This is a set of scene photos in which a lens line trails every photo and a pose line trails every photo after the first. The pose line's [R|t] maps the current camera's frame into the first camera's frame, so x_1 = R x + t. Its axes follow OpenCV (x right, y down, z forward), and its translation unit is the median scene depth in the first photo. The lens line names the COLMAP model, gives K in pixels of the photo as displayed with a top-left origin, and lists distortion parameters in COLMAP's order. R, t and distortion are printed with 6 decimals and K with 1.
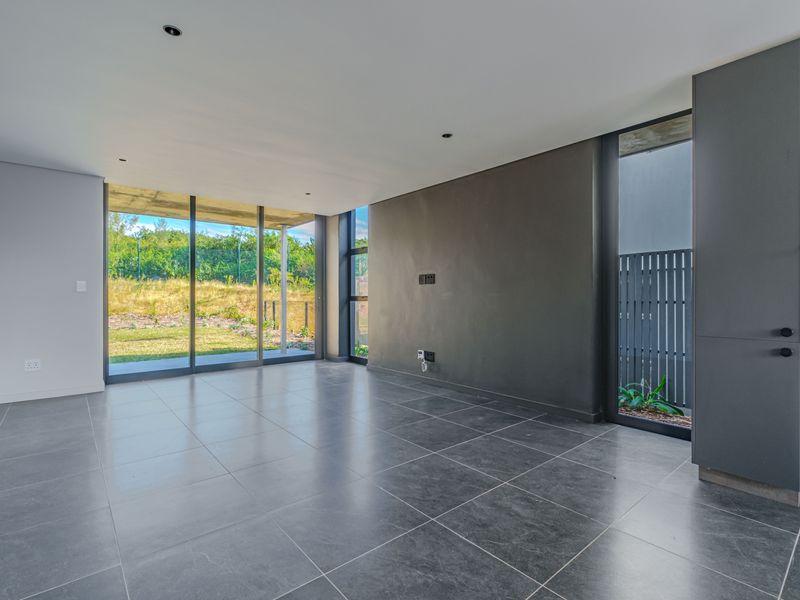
lens RADIAL K [[384.4, 0, 400.0], [0, 384.4, 300.0], [0, 0, 1]] dist [-0.000624, -0.000050]
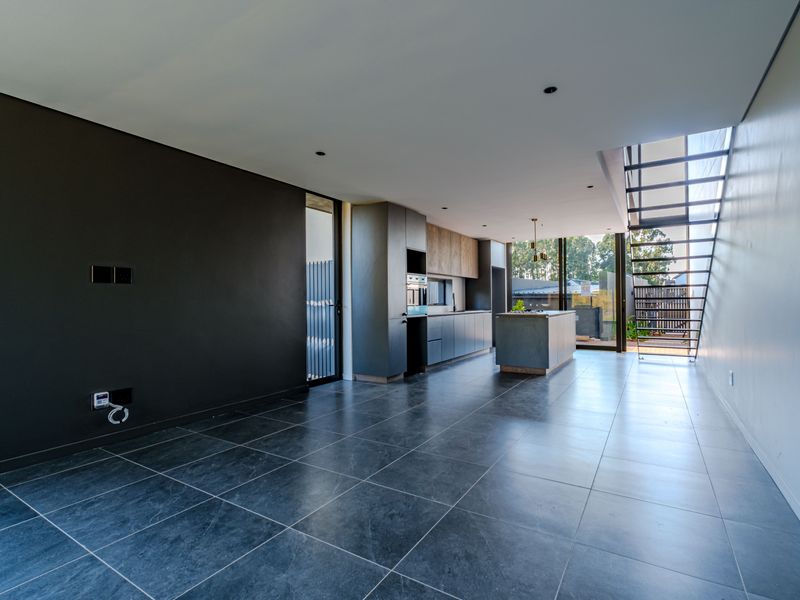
lens RADIAL K [[384.4, 0, 400.0], [0, 384.4, 300.0], [0, 0, 1]] dist [-0.000624, -0.000050]
pose [[-0.267731, 0.001833, 0.963492, -0.821536], [0.014404, 0.999894, 0.002101, -0.010465], [-0.963386, 0.014440, -0.267729, 0.901568]]
